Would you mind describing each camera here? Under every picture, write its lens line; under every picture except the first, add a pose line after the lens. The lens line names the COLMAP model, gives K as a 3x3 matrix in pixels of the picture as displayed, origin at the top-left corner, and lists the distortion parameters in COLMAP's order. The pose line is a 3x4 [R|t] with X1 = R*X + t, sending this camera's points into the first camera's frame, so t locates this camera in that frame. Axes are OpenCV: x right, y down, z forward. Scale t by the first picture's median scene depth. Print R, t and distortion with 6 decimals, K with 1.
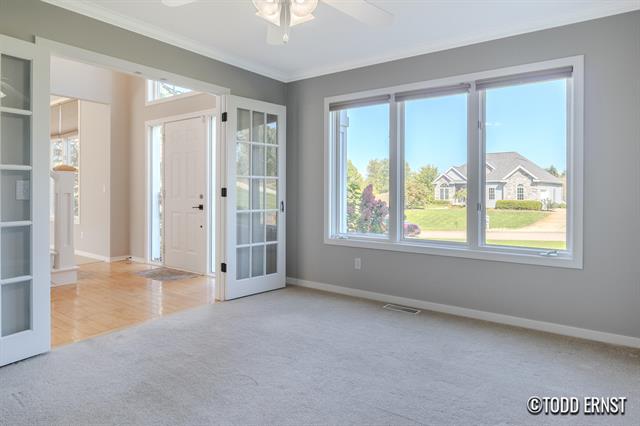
lens RADIAL K [[400.1, 0, 320.0], [0, 400.1, 213.0], [0, 0, 1]] dist [0.000554, -0.000001]
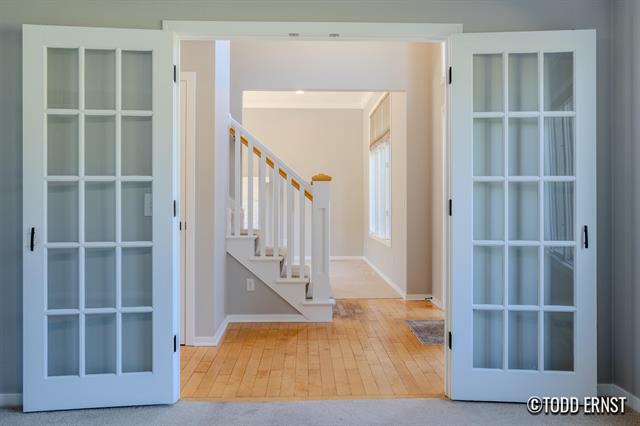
lens RADIAL K [[528.9, 0, 320.0], [0, 528.9, 213.0], [0, 0, 1]] dist [-0.001279, -0.003247]
pose [[0.610972, 0.008597, -0.791606, 0.218134], [-0.041043, 0.998940, -0.020829, -0.018630], [0.790588, 0.045215, 0.610677, 0.358487]]
